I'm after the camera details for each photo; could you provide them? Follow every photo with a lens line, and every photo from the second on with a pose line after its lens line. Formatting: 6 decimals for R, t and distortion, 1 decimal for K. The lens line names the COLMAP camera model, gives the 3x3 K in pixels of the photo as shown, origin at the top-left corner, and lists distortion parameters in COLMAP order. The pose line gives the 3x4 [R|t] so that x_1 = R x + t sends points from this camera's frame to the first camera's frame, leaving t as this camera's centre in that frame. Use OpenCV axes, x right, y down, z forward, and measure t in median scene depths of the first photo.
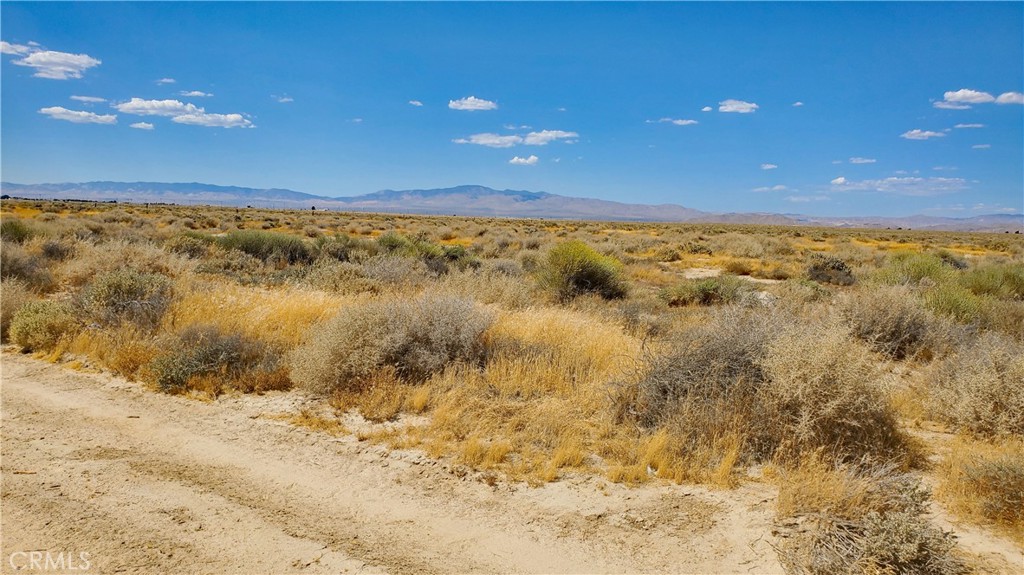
lens RADIAL K [[803.6, 0, 515.8], [0, 803.6, 309.9], [0, 0, 1]] dist [0.038229, -0.032440]
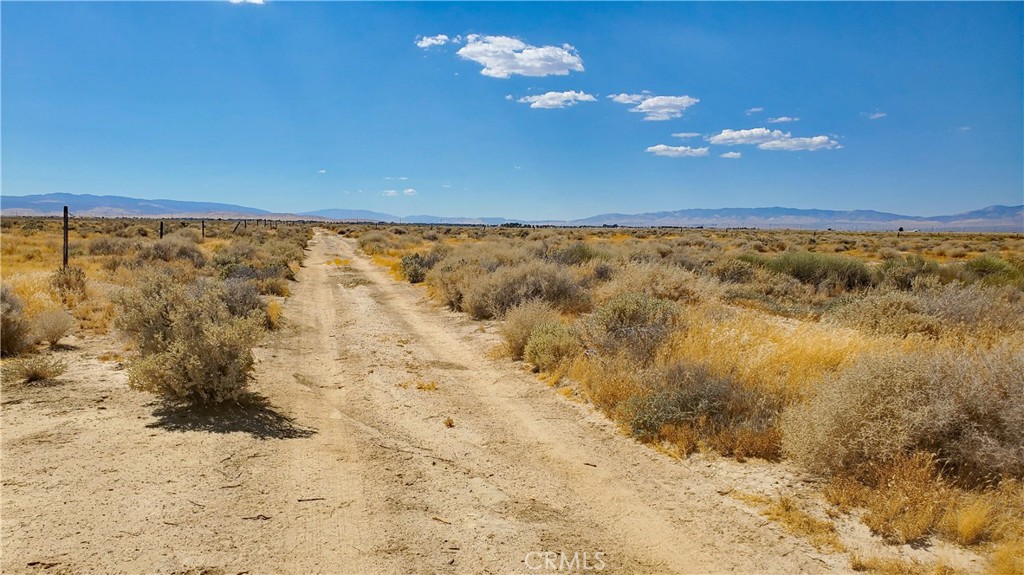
lens RADIAL K [[803.6, 0, 498.4], [0, 803.6, 293.2], [0, 0, 1]] dist [0.038229, -0.032440]
pose [[0.757923, 0.033045, -0.651506, 0.004647], [-0.065460, 0.997528, -0.025556, -0.017132], [0.649051, 0.062017, 0.758212, 0.219835]]
